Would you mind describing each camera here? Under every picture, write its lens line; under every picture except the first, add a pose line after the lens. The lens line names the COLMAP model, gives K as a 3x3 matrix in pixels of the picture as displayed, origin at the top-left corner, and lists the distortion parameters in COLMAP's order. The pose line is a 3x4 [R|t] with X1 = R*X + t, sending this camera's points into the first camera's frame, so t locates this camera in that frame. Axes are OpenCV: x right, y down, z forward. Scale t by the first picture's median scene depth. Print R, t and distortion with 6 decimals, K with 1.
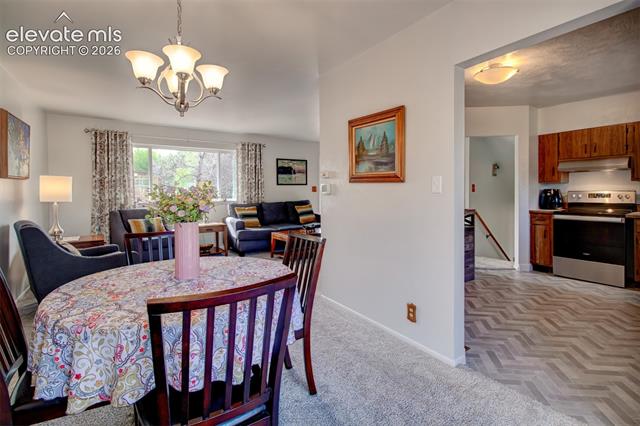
lens RADIAL K [[304.3, 0, 329.2], [0, 304.3, 194.5], [0, 0, 1]] dist [-0.002341, -0.010874]
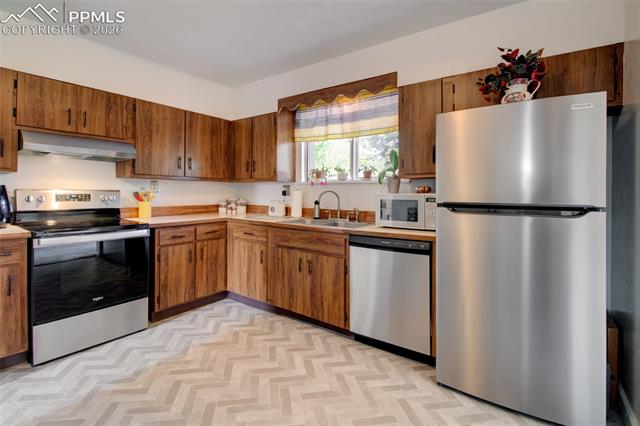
lens RADIAL K [[304.3, 0, 315.8], [0, 304.3, 190.8], [0, 0, 1]] dist [-0.002341, -0.010874]
pose [[-0.317465, 0.004681, 0.948259, 0.095504], [-0.001643, 0.999984, -0.005487, -0.004921], [-0.948269, -0.003300, -0.317452, 0.460332]]
